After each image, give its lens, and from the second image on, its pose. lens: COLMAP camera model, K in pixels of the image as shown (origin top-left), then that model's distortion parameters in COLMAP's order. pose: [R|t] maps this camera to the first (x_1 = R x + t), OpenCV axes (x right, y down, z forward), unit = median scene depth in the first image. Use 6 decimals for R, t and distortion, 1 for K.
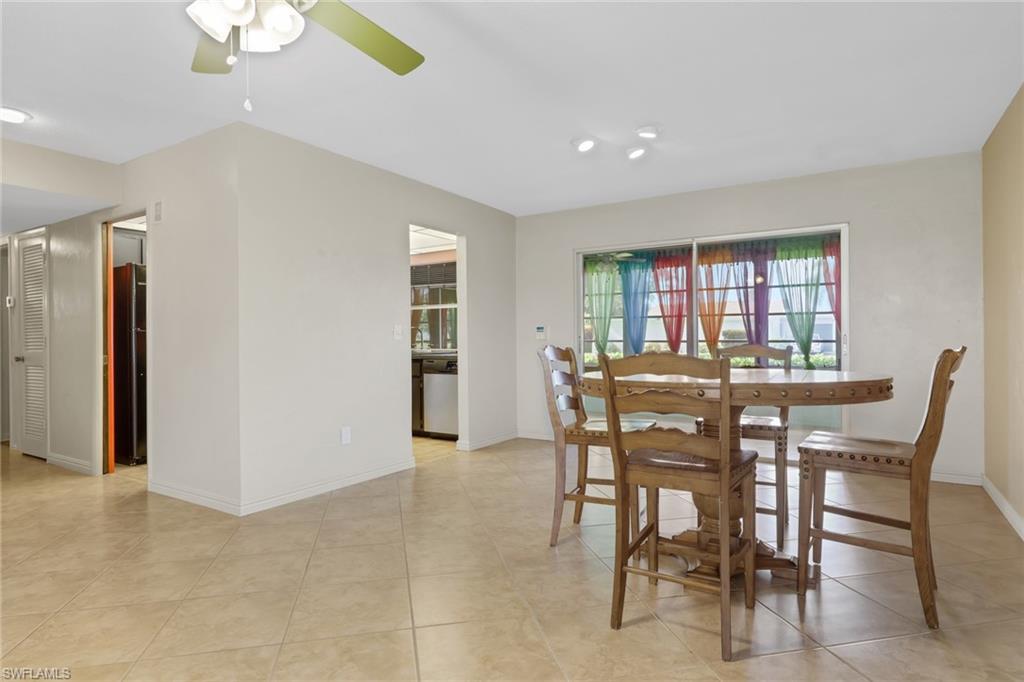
lens RADIAL K [[551.5, 0, 511.1], [0, 551.5, 339.1], [0, 0, 1]] dist [0.006224, 0.001111]
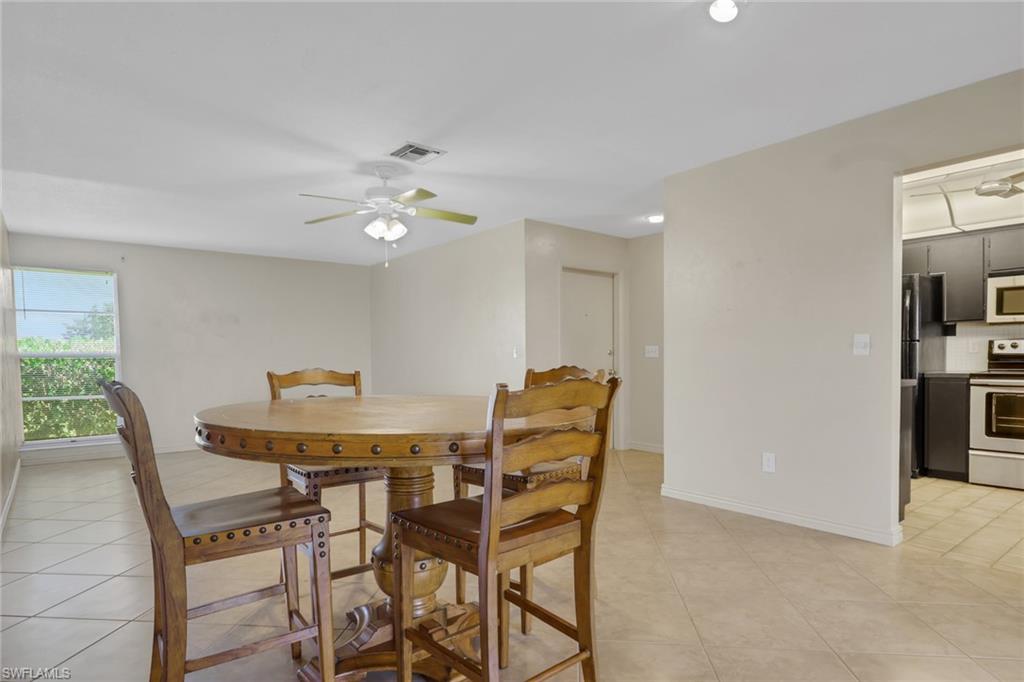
lens RADIAL K [[569.6, 0, 512.1], [0, 569.6, 380.2], [0, 0, 1]] dist [0.000769, -0.001019]
pose [[-0.312965, 0.049089, -0.948495, 0.388687], [0.008170, 0.998766, 0.048995, -0.003767], [0.949730, 0.007585, -0.312979, 0.500999]]
